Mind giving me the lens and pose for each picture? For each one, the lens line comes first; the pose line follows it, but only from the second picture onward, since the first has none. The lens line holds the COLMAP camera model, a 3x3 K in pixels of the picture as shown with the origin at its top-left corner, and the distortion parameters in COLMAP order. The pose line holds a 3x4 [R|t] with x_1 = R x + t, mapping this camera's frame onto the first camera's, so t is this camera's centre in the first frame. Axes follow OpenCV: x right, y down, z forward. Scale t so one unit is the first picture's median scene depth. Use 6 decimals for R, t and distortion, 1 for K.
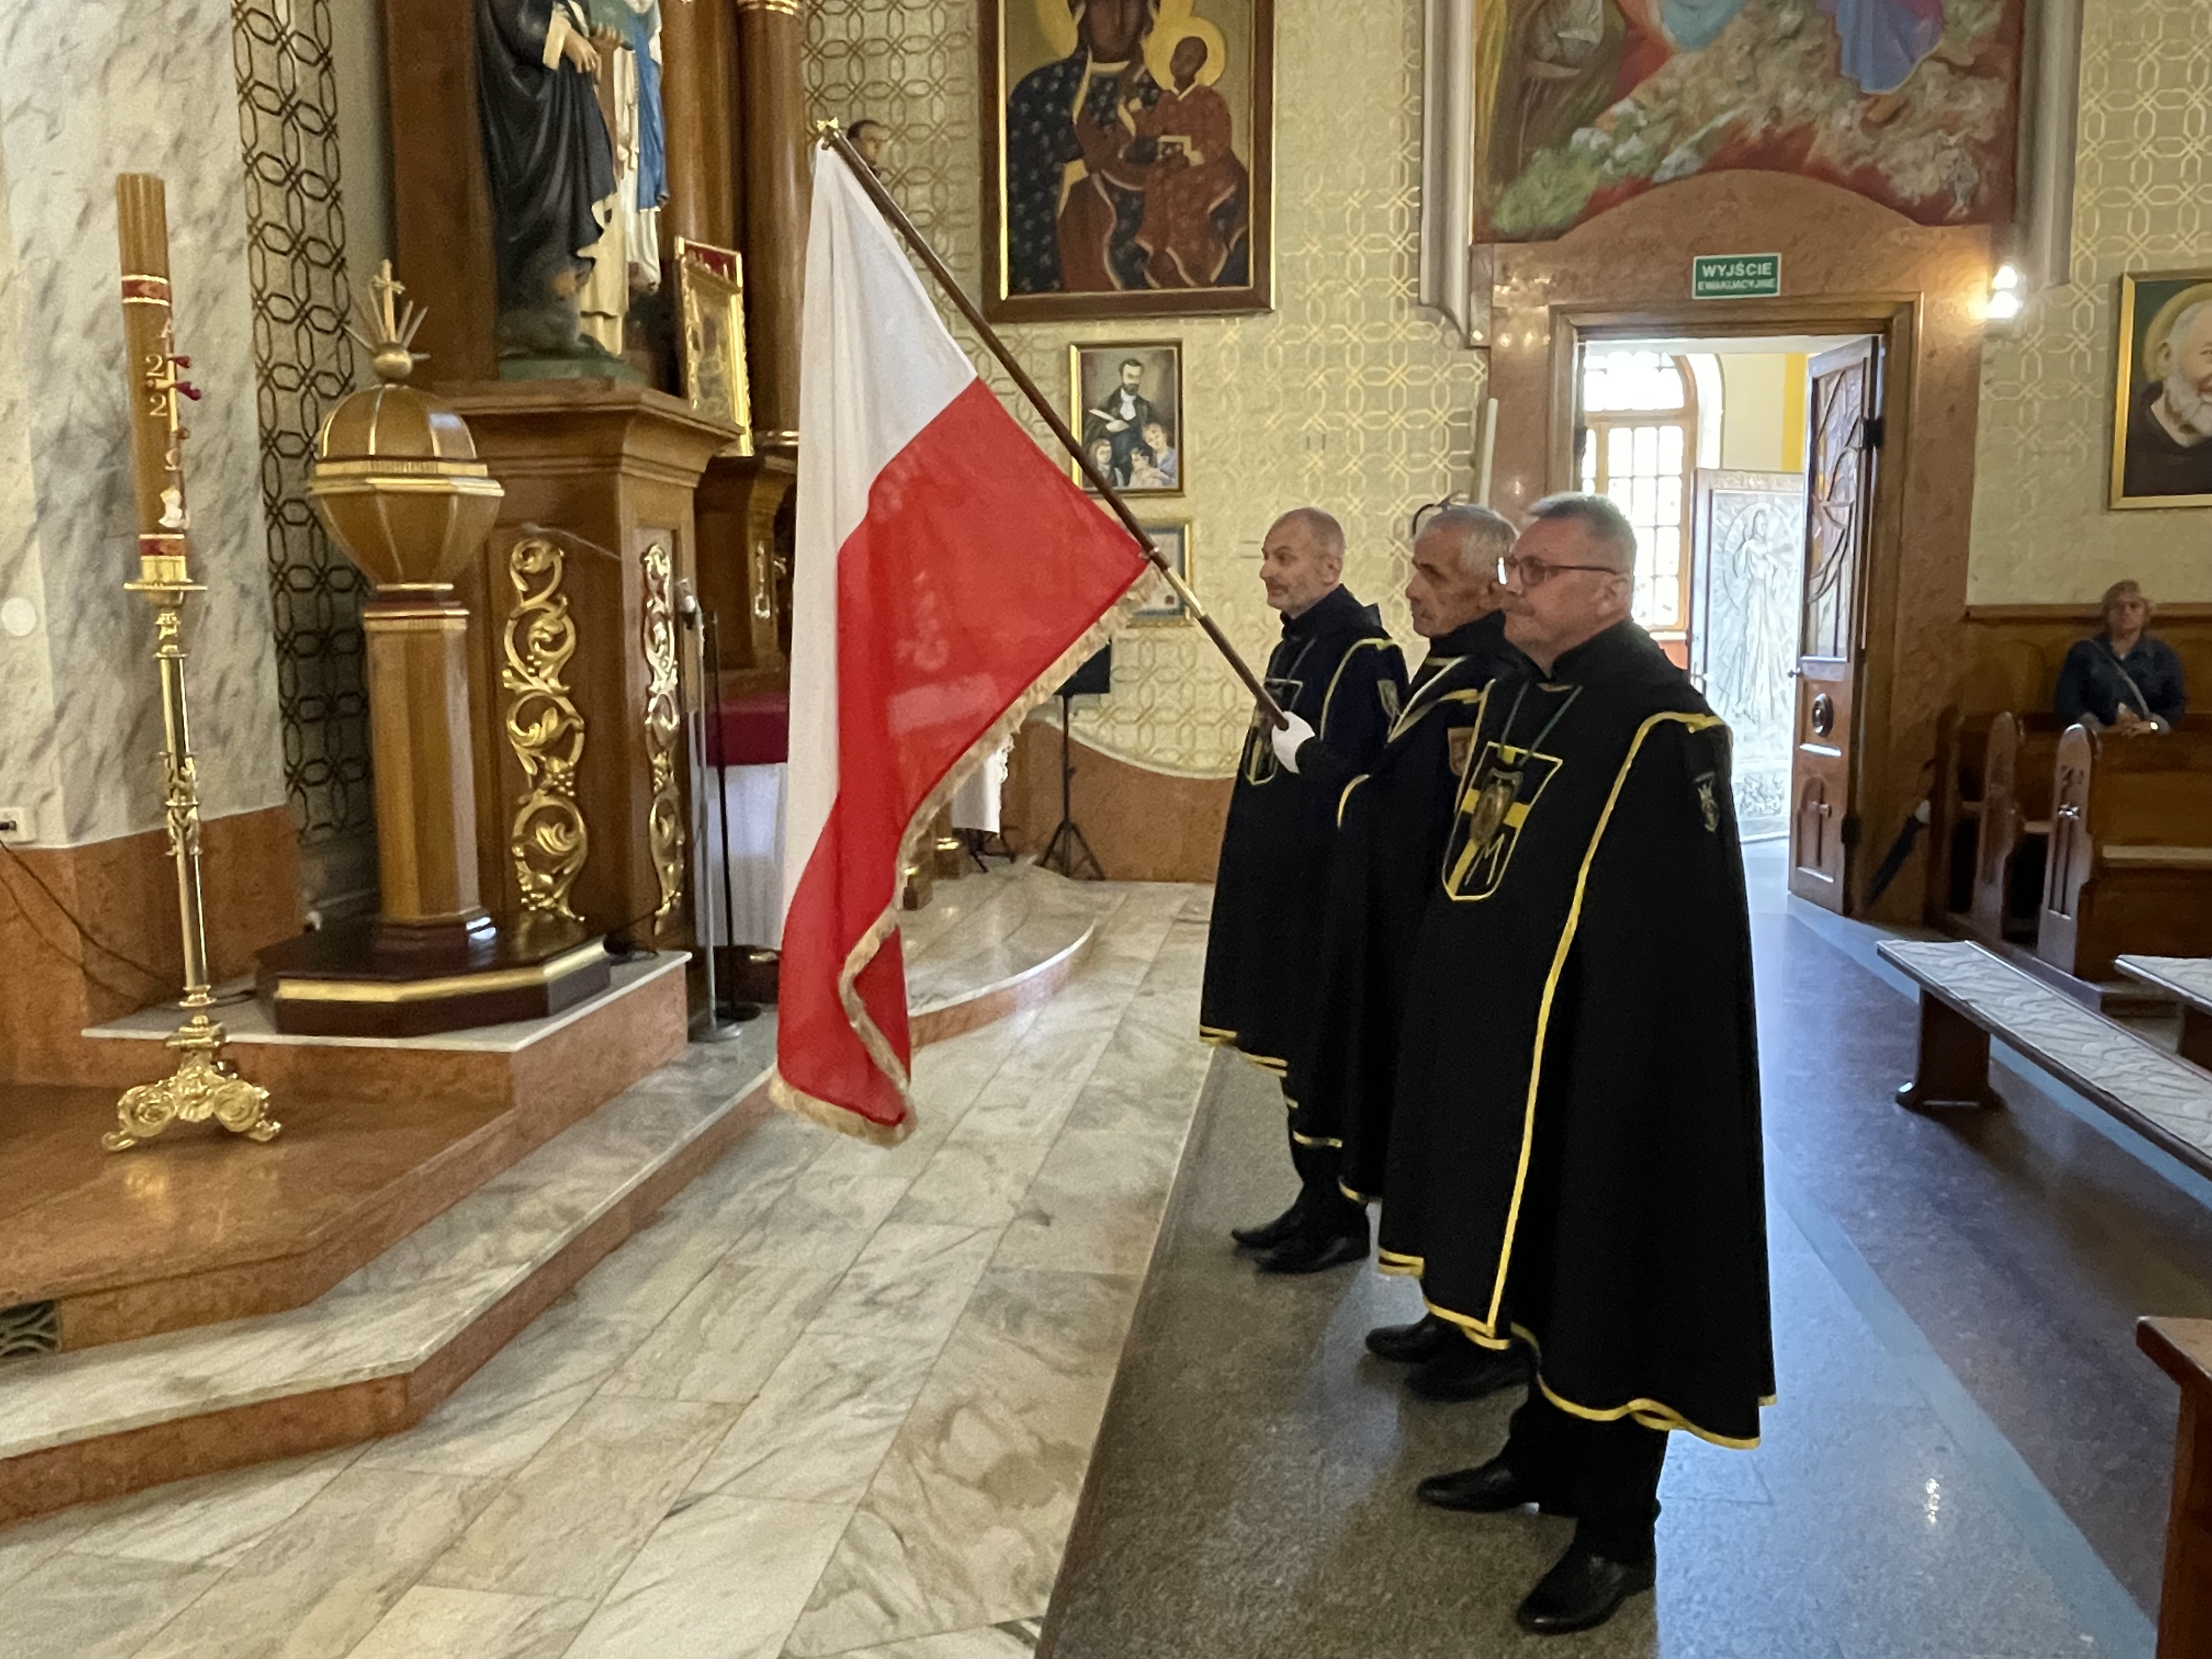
lens RADIAL K [[1615.3, 0, 1106.3], [0, 1615.3, 795.4], [0, 0, 1]] dist [-0.001119, -0.003773]
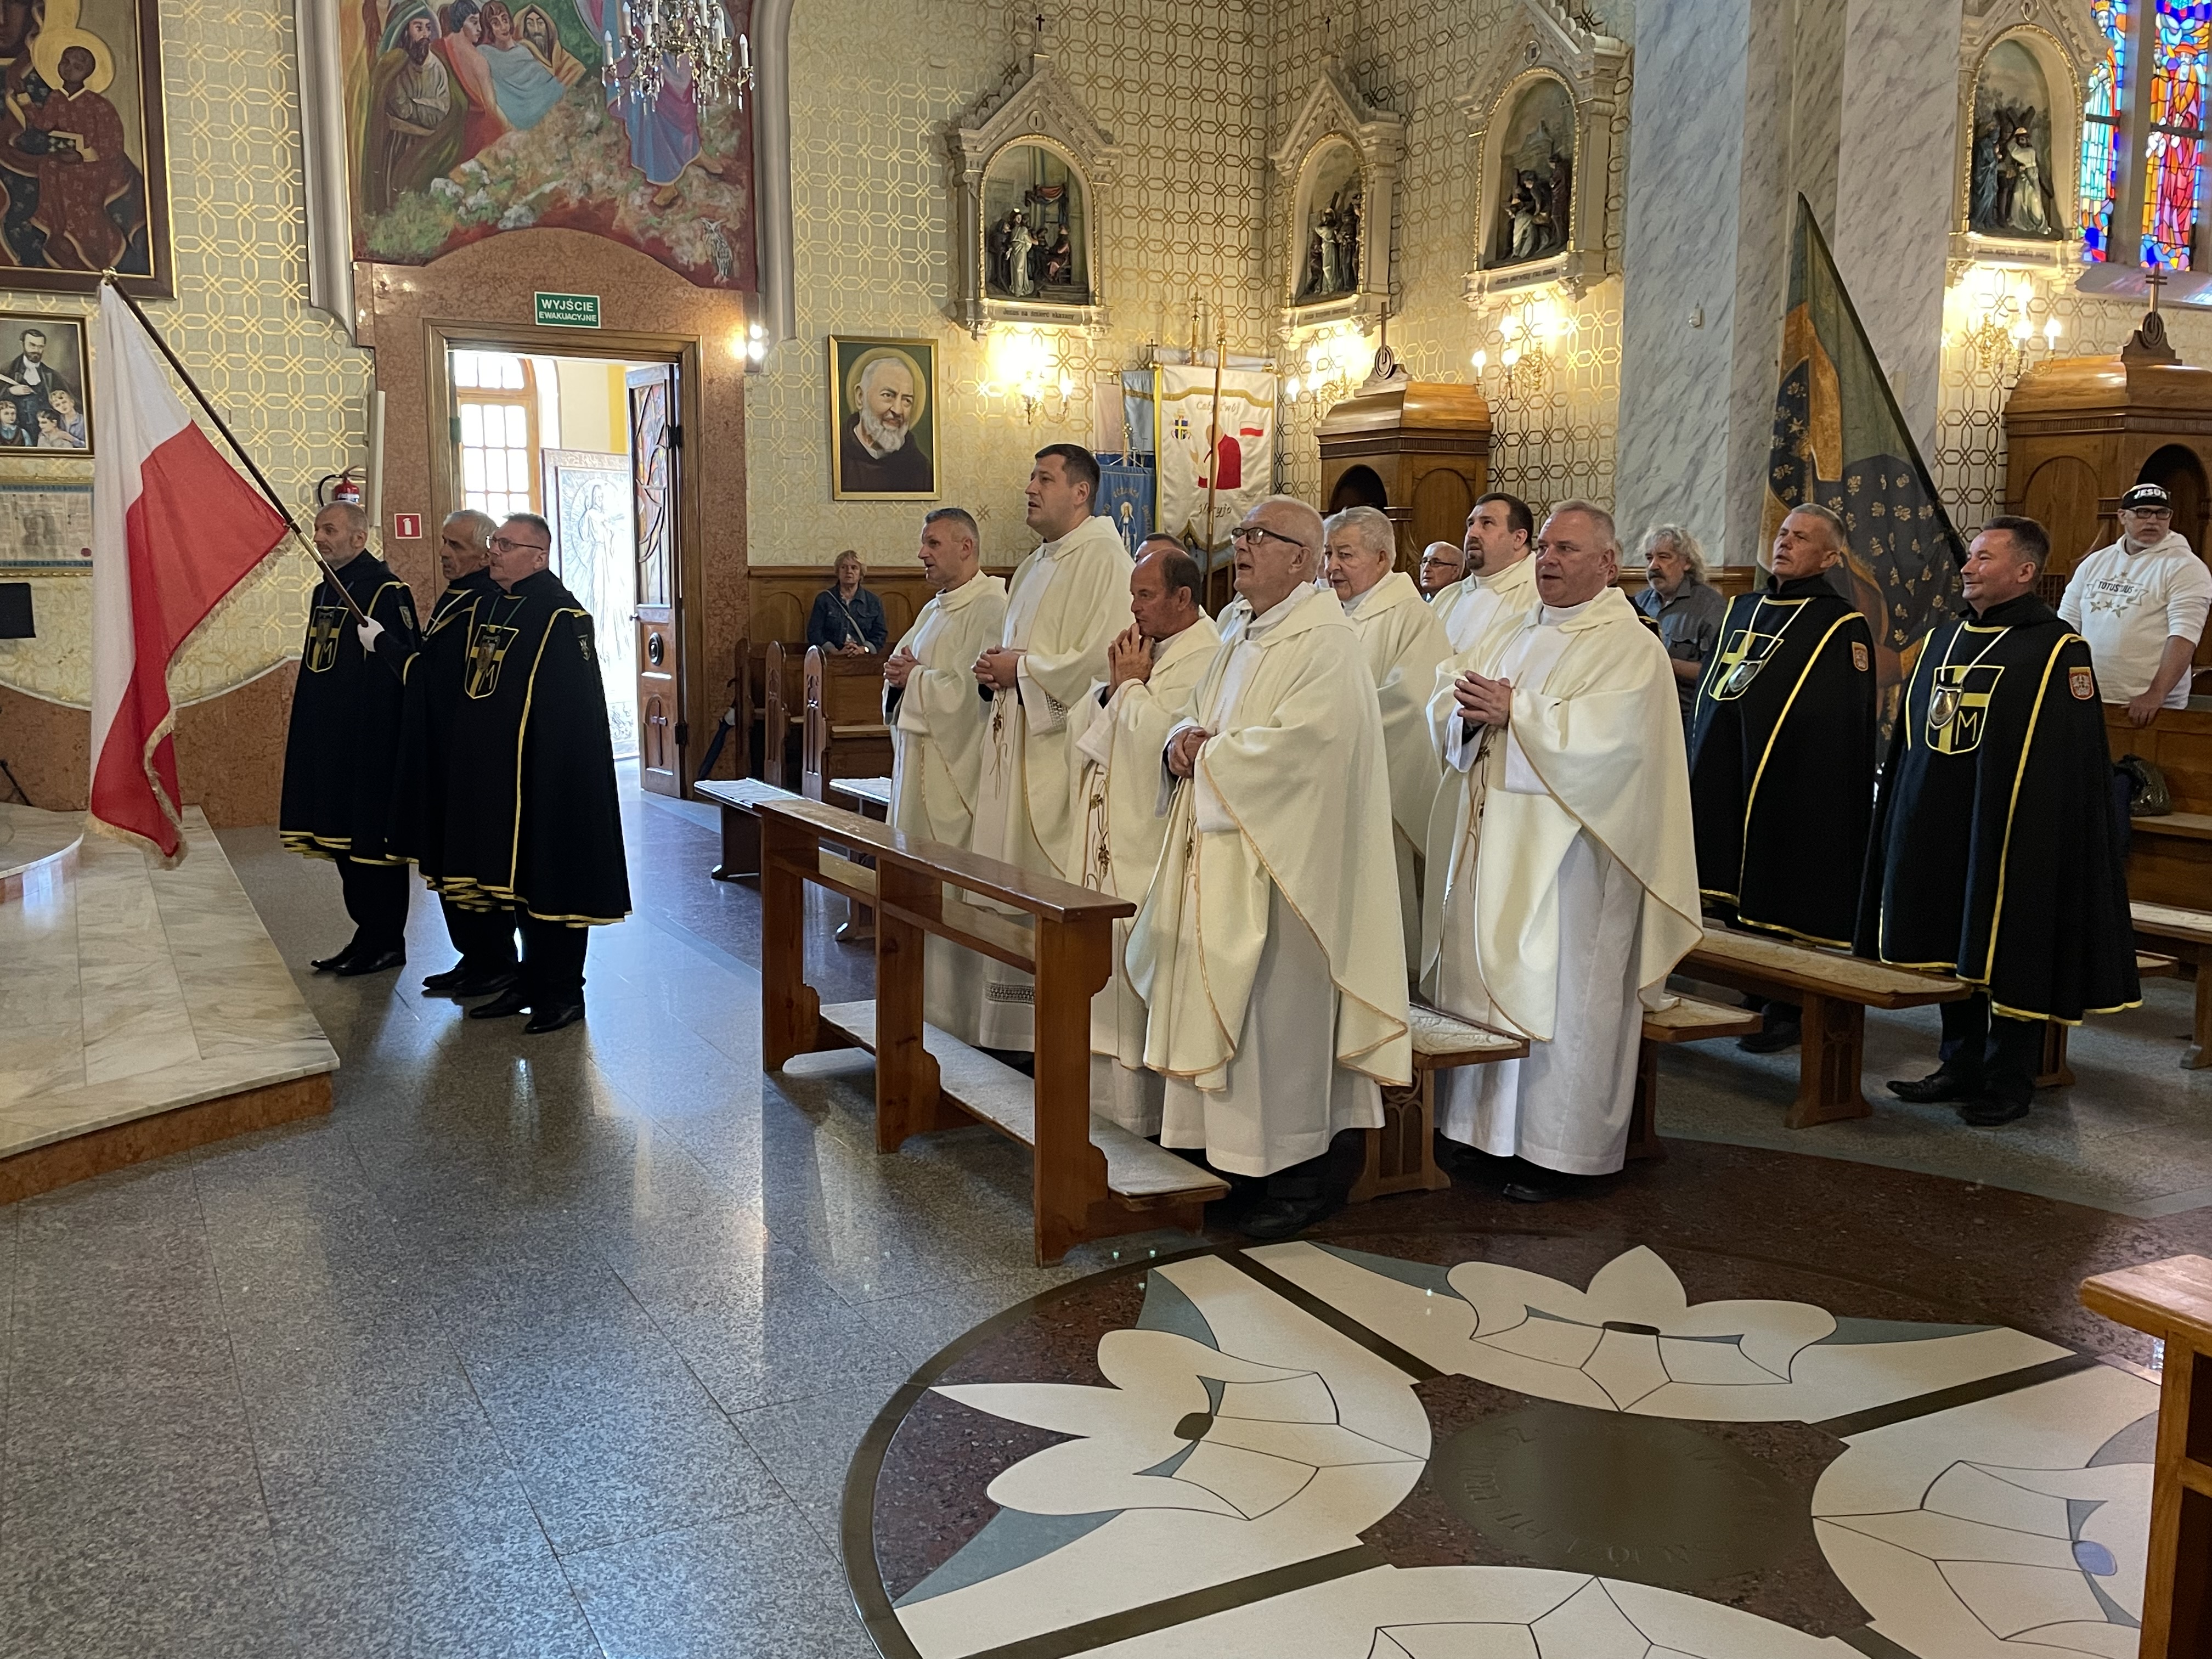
lens RADIAL K [[1935.8, 0, 1091.5], [0, 1935.8, 834.9], [0, 0, 1]] dist [0.088774, -0.117888]
pose [[0.808249, -0.072114, 0.584409, -0.221199], [0.059793, 0.997394, 0.040380, 0.062873], [-0.585798, 0.002306, 0.810454, -0.526114]]
